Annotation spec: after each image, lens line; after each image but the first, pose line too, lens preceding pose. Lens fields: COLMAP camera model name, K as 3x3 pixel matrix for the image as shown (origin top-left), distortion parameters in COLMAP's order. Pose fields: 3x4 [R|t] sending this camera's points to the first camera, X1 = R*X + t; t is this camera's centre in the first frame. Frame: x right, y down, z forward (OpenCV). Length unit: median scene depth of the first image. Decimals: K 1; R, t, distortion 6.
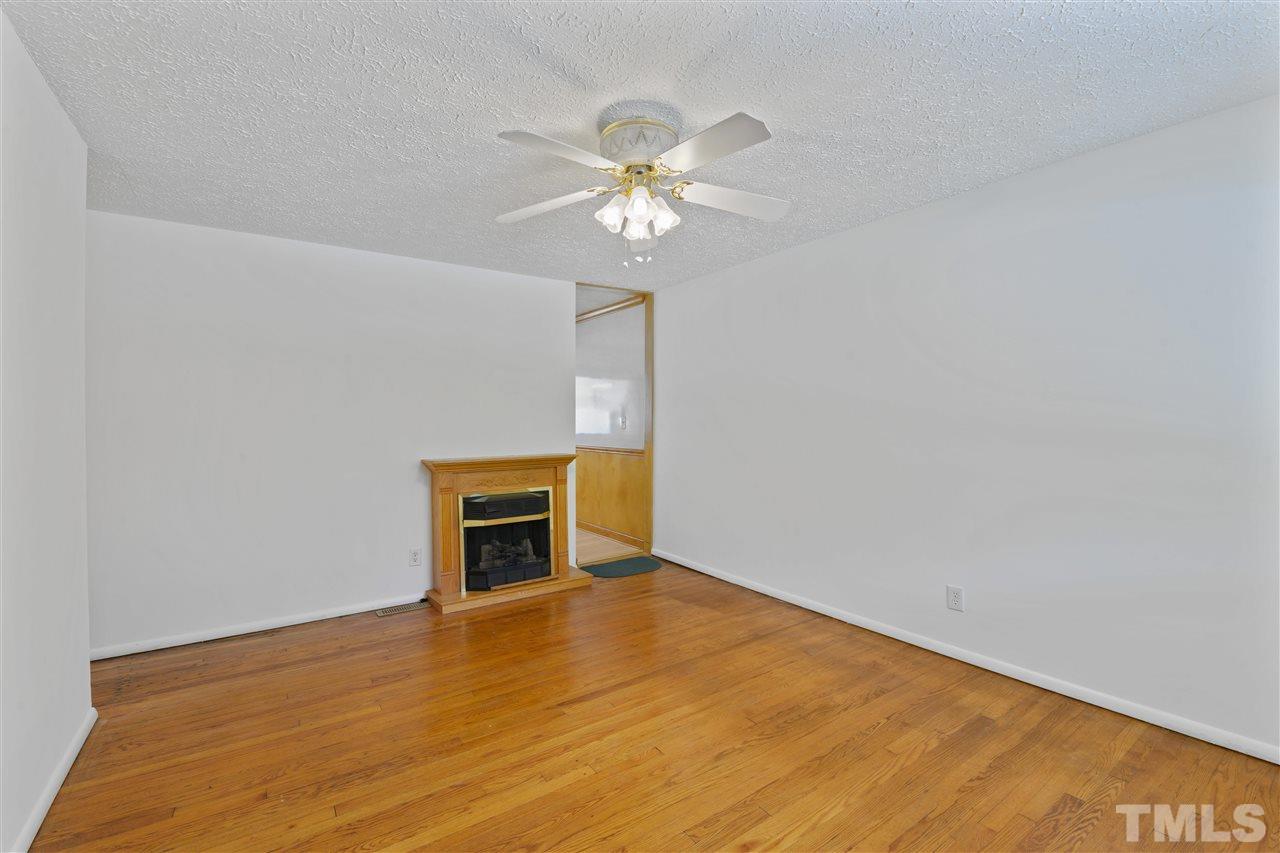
lens RADIAL K [[566.7, 0, 634.2], [0, 566.7, 423.1], [0, 0, 1]] dist [0.018210, -0.012484]
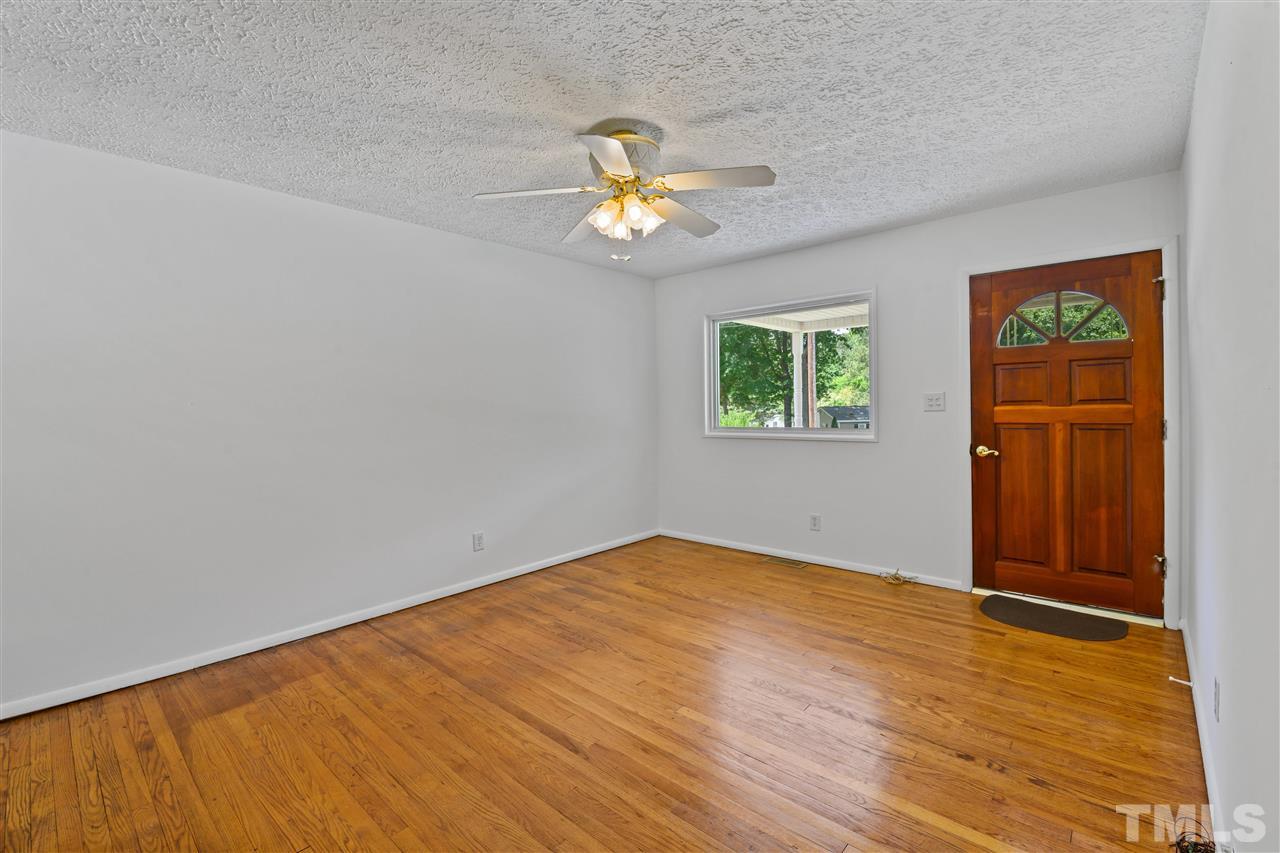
lens RADIAL K [[566.7, 0, 634.2], [0, 566.7, 423.1], [0, 0, 1]] dist [0.018210, -0.012484]
pose [[-0.251244, -0.016263, 0.967787, -0.889566], [0.023801, 0.999453, 0.022974, 0.004412], [-0.967631, 0.028807, -0.250720, 1.053960]]
